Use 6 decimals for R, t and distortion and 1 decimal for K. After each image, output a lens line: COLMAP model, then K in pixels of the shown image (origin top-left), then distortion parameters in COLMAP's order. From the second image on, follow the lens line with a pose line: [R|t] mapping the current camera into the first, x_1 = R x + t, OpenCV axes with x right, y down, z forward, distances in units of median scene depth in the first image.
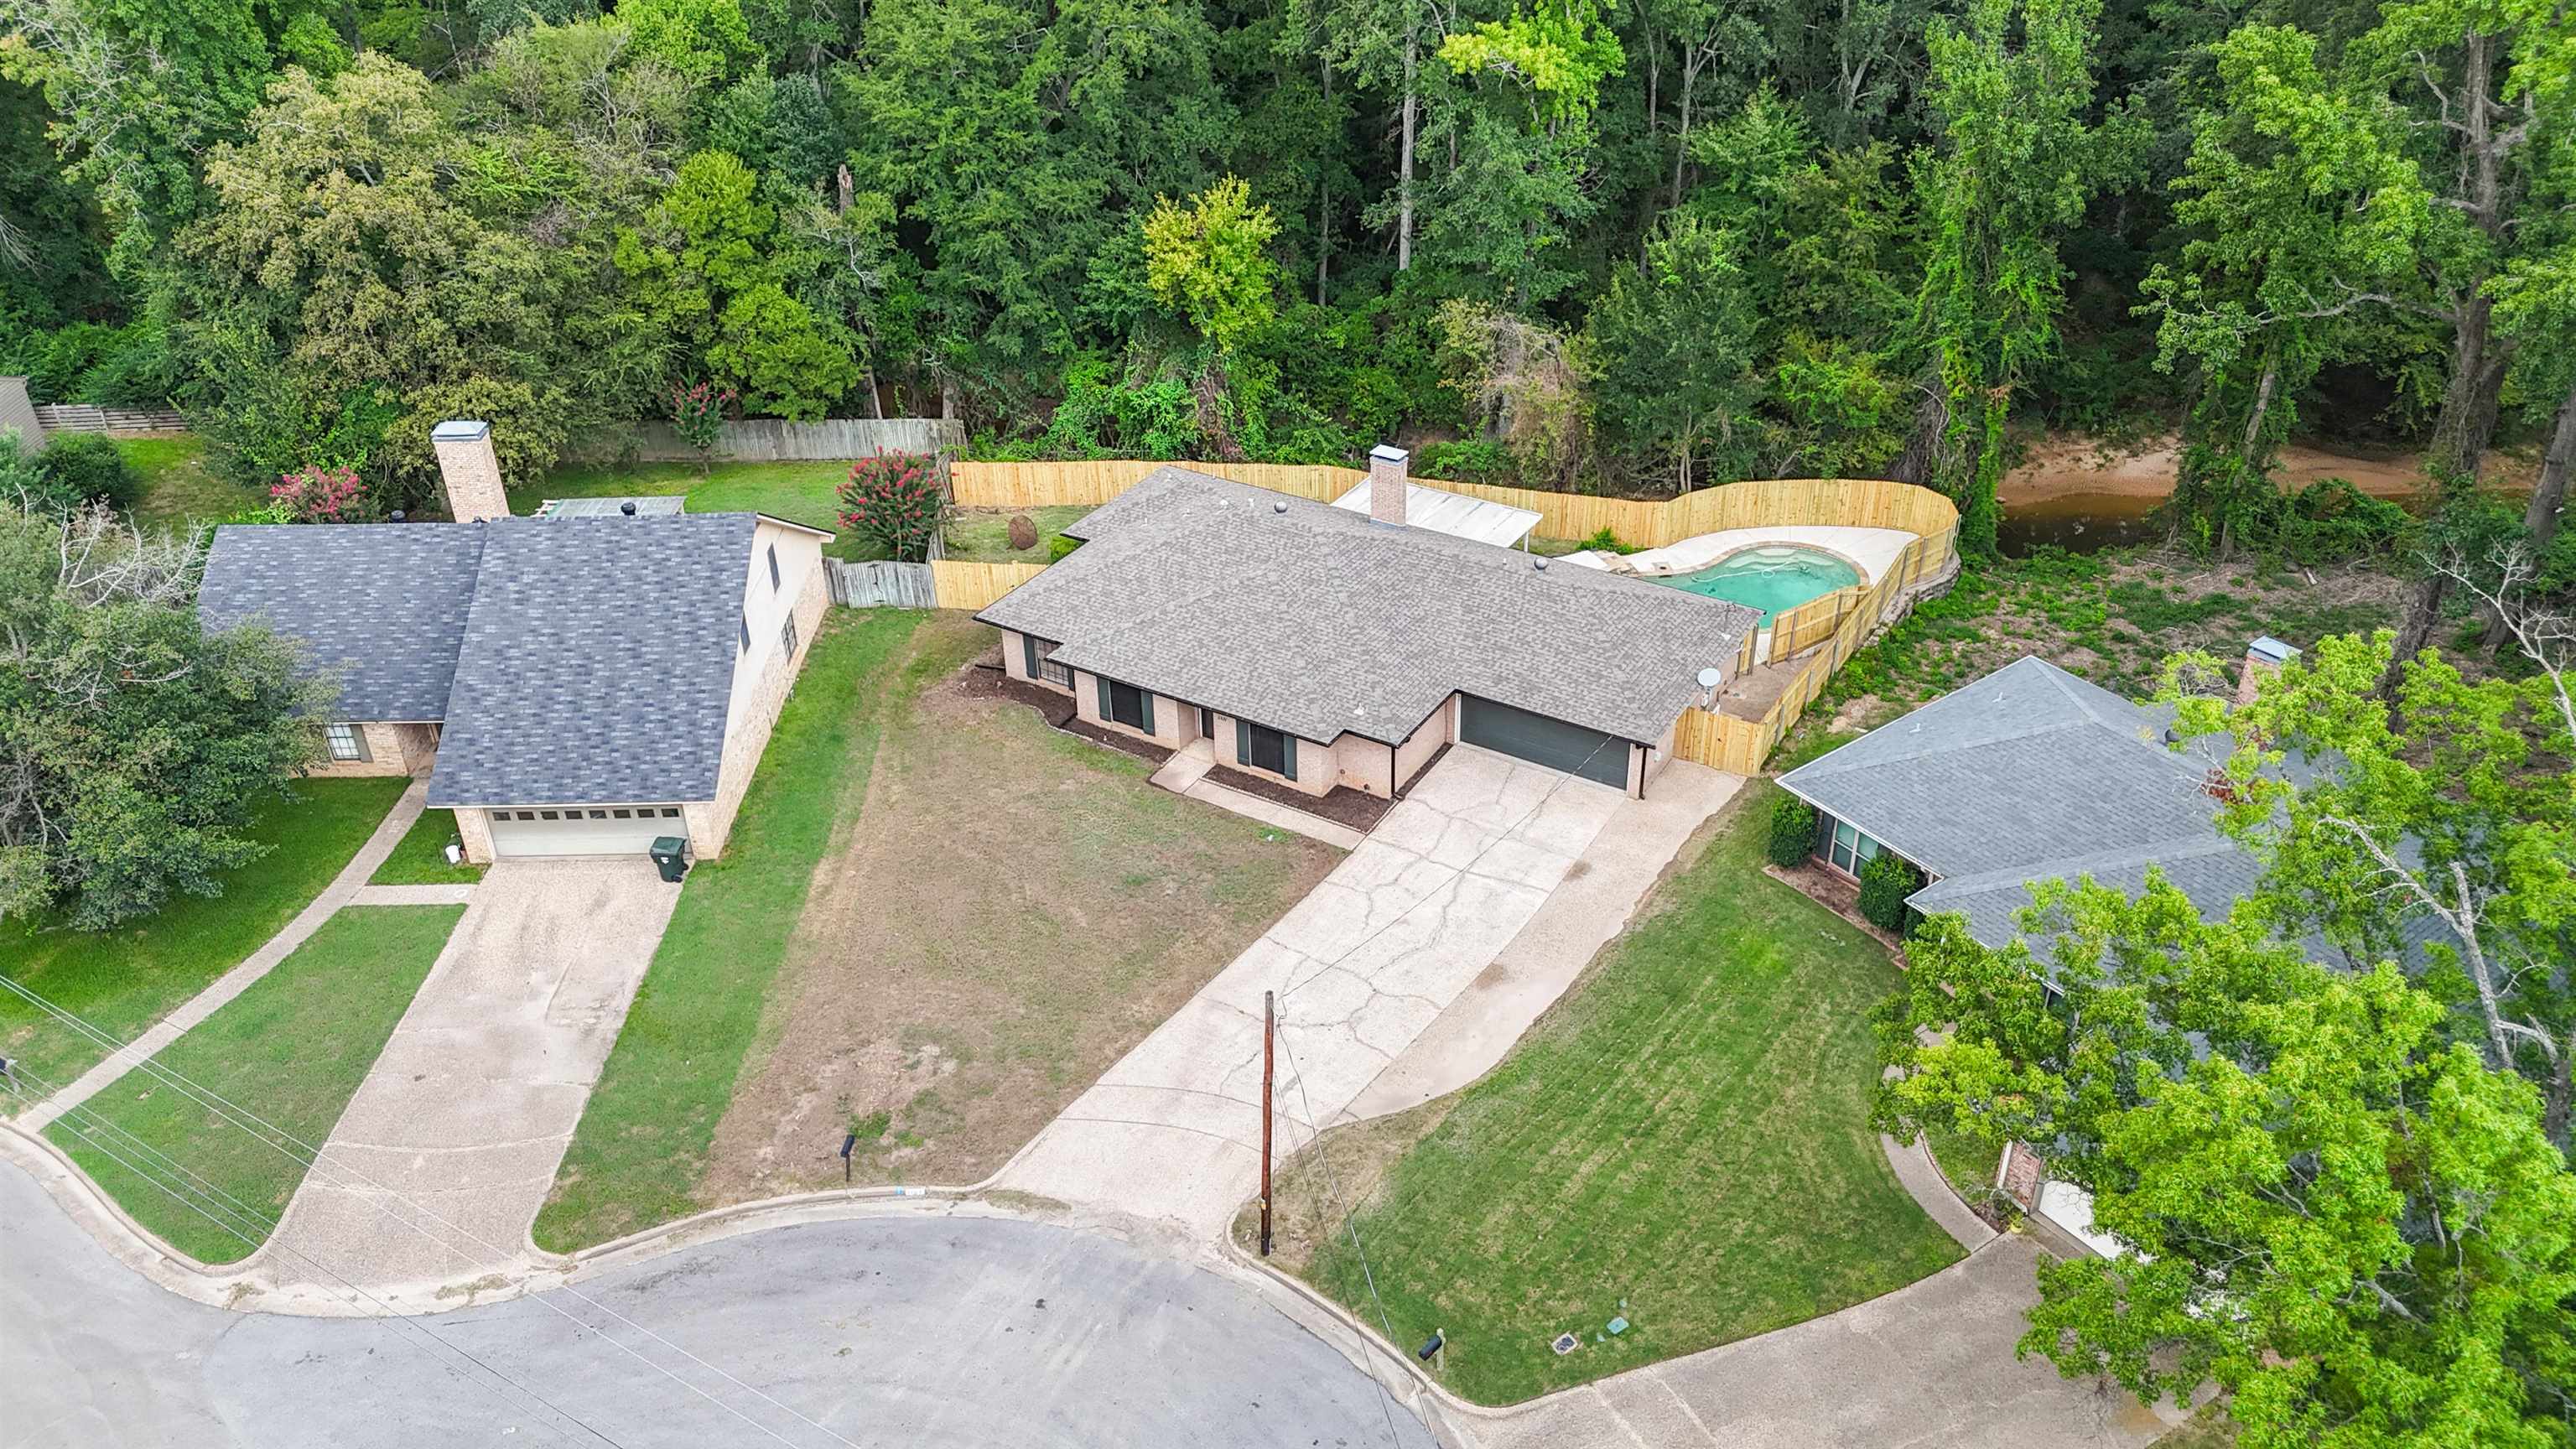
lens RADIAL K [[1898.0, 0, 1300.2], [0, 1898.0, 733.3], [0, 0, 1]] dist [0.077033, -0.103917]
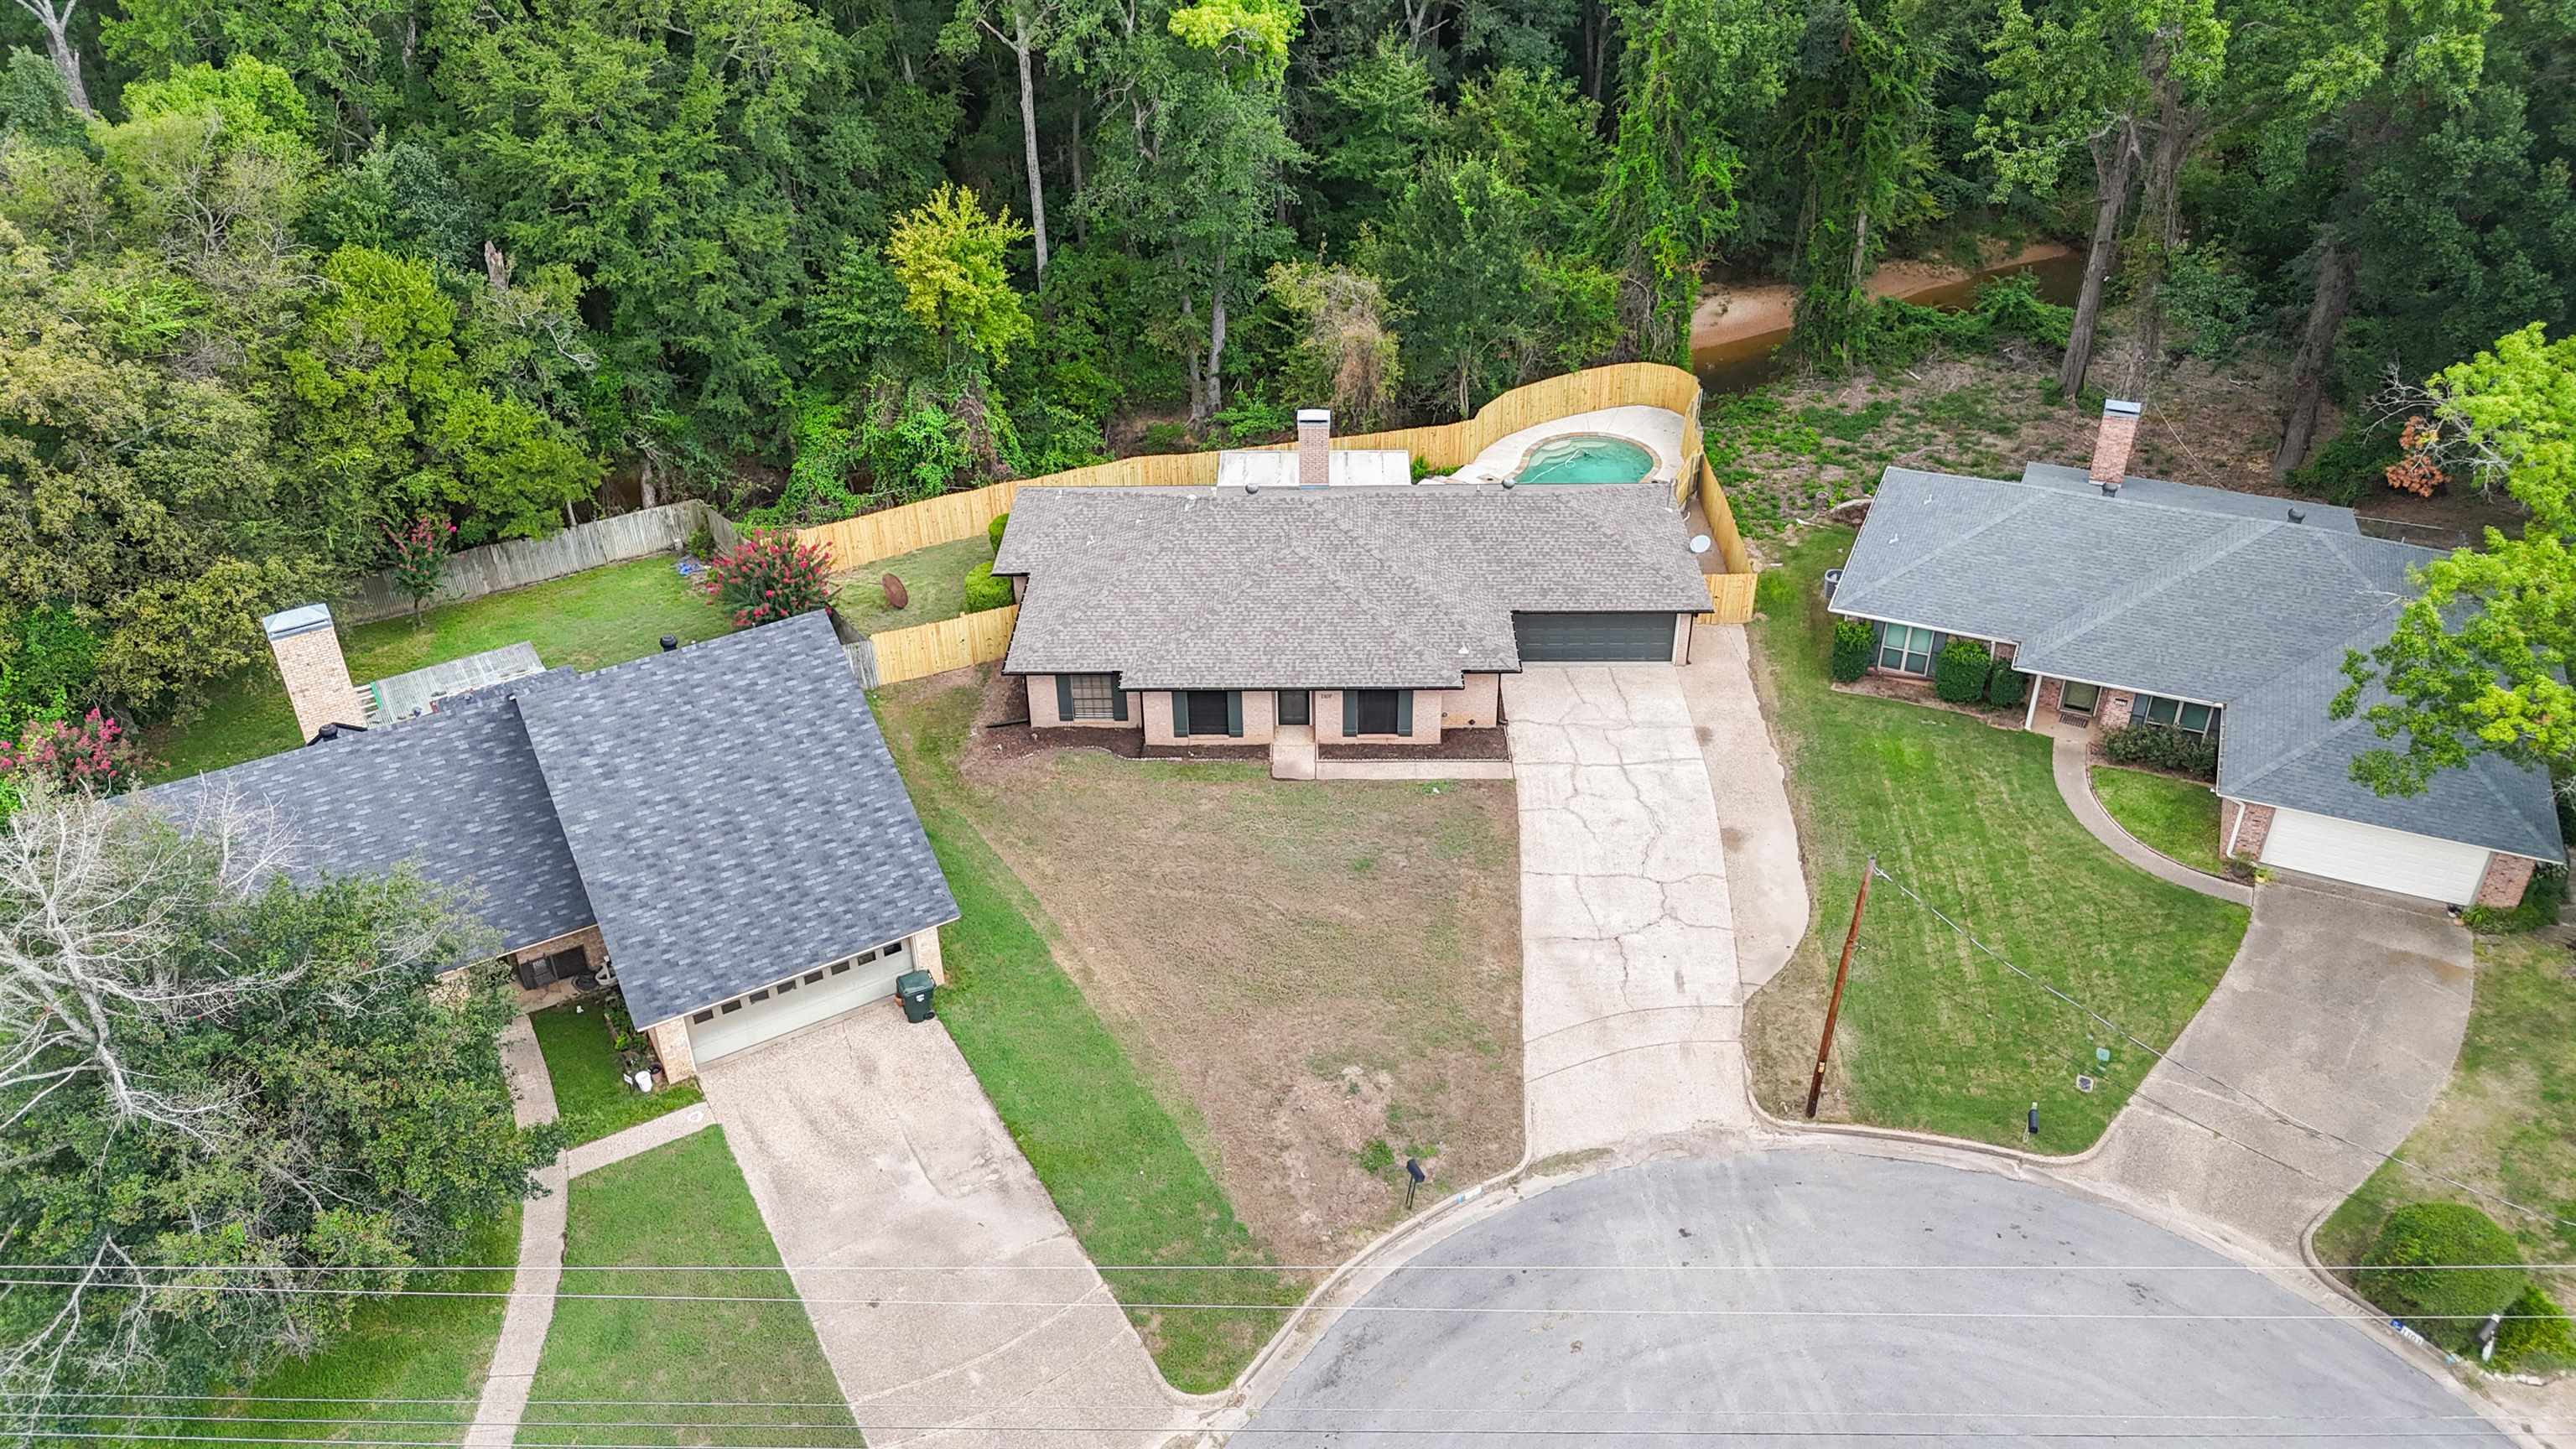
lens RADIAL K [[1898.0, 0, 1300.2], [0, 1898.0, 733.3], [0, 0, 1]] dist [0.077033, -0.103917]
pose [[0.861674, -0.270428, 0.429402, -0.465706], [0.269171, 0.960896, 0.065010, -0.055208], [-0.430192, 0.059565, 0.900770, 0.102766]]
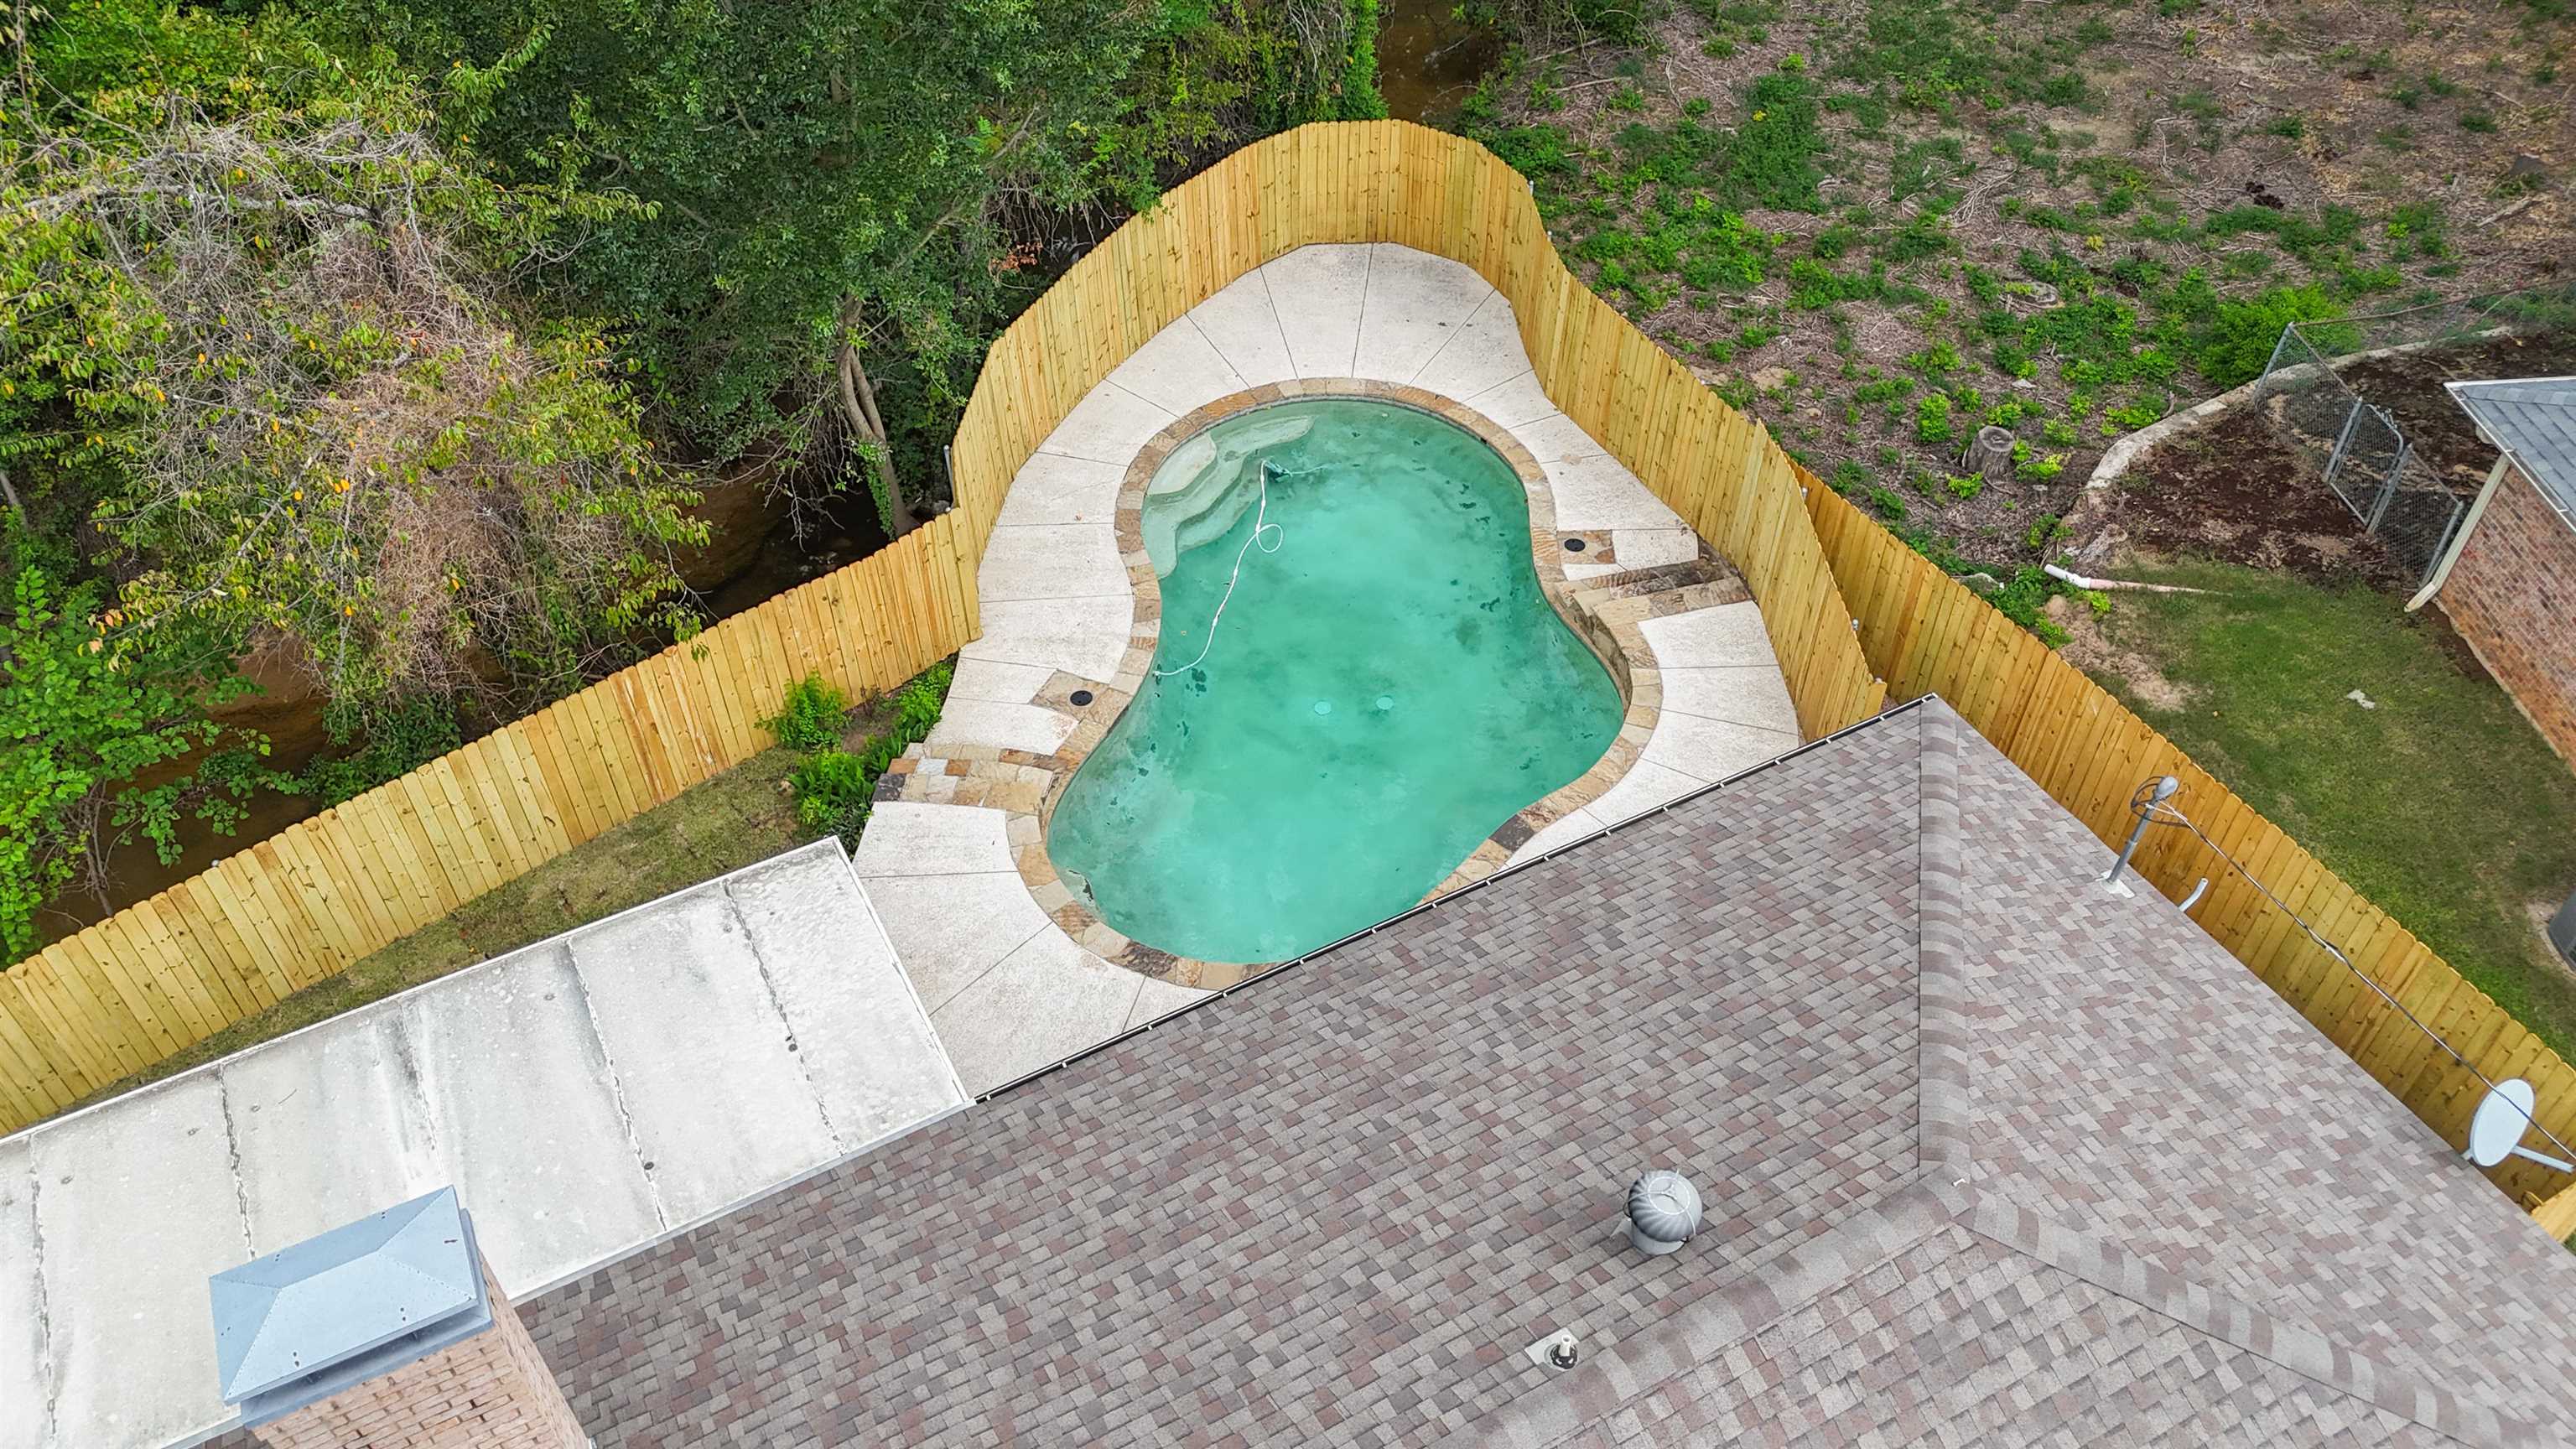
lens RADIAL K [[1898.0, 0, 1300.2], [0, 1898.0, 733.3], [0, 0, 1]] dist [0.077033, -0.103917]
pose [[0.510886, -0.595376, 0.620099, 0.019287], [0.454144, 0.799389, 0.393359, -0.215347], [-0.729897, 0.080652, 0.678783, 0.891381]]
